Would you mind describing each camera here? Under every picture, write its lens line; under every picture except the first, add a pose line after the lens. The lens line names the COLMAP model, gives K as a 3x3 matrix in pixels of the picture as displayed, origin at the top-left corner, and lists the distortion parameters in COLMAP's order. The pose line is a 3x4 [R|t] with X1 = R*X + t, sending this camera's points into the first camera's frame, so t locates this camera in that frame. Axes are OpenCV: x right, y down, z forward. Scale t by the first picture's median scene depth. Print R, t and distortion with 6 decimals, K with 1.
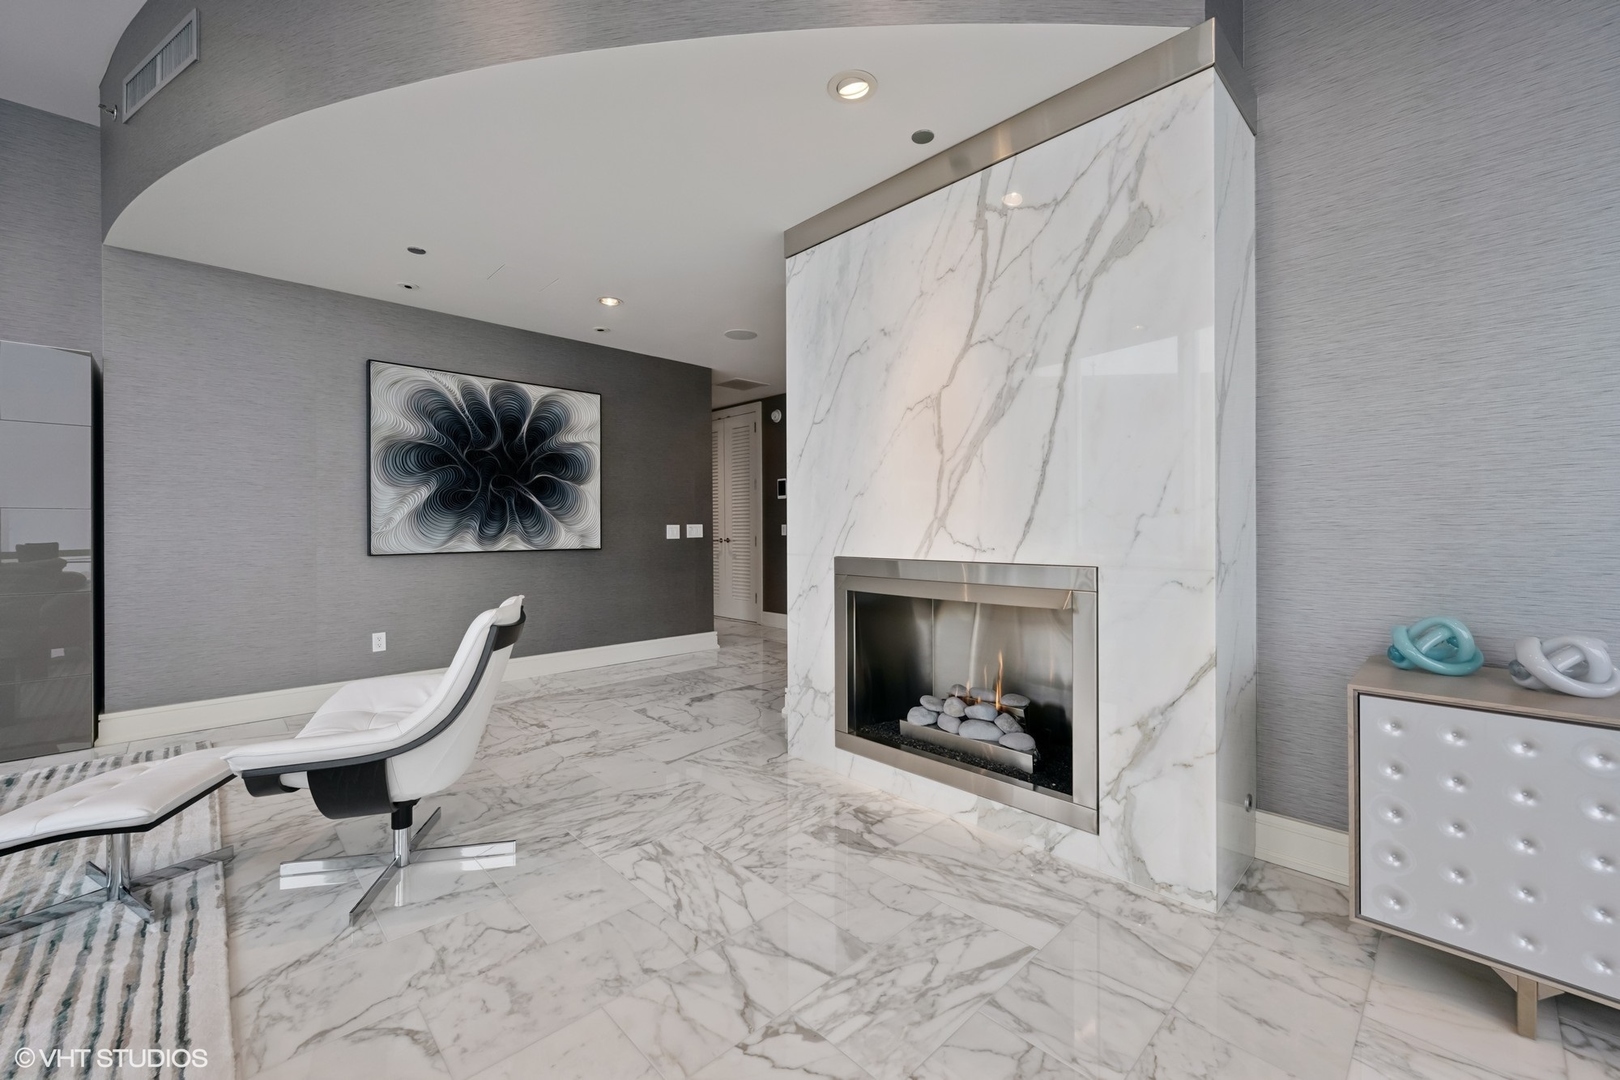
lens RADIAL K [[647.5, 0, 808.5], [0, 647.5, 522.8], [0, 0, 1]] dist [-0.001137, 0.000135]
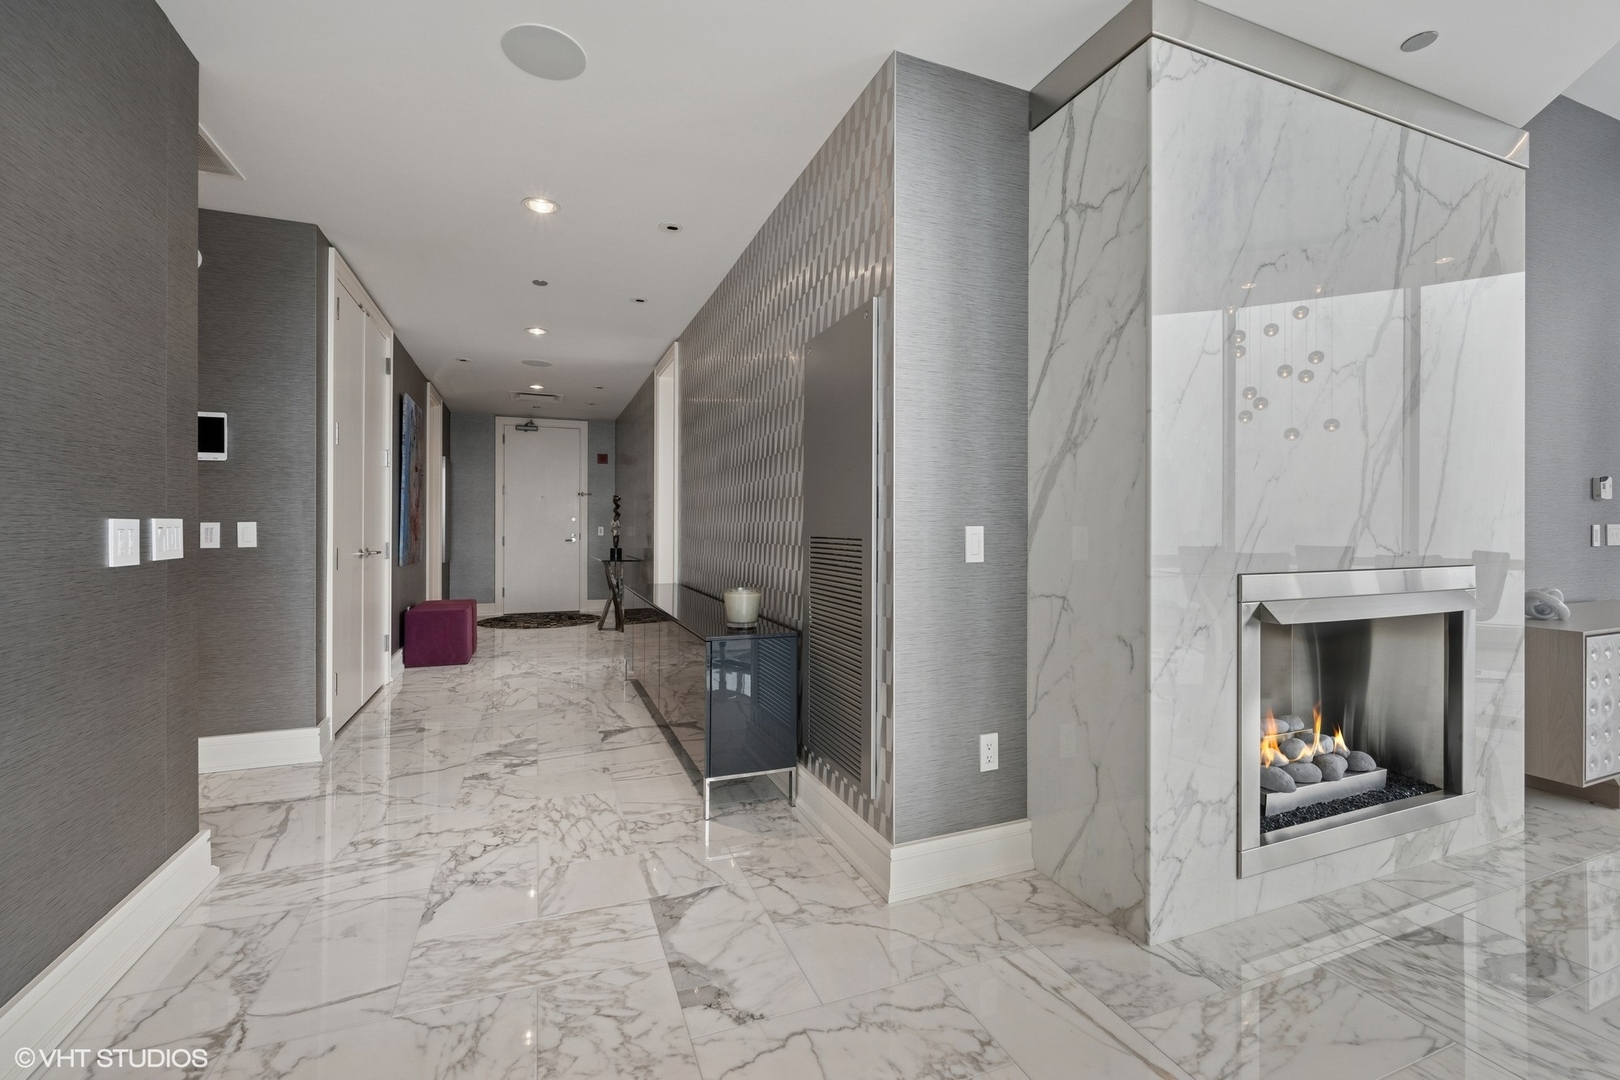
lens RADIAL K [[680.6, 0, 808.5], [0, 680.6, 526.1], [0, 0, 1]] dist [-0.001068, -0.000251]
pose [[0.376966, 0.010353, 0.926169, -0.844958], [-0.006140, 0.999943, -0.008679, 0.016476], [-0.926207, -0.002415, 0.377008, 1.323050]]
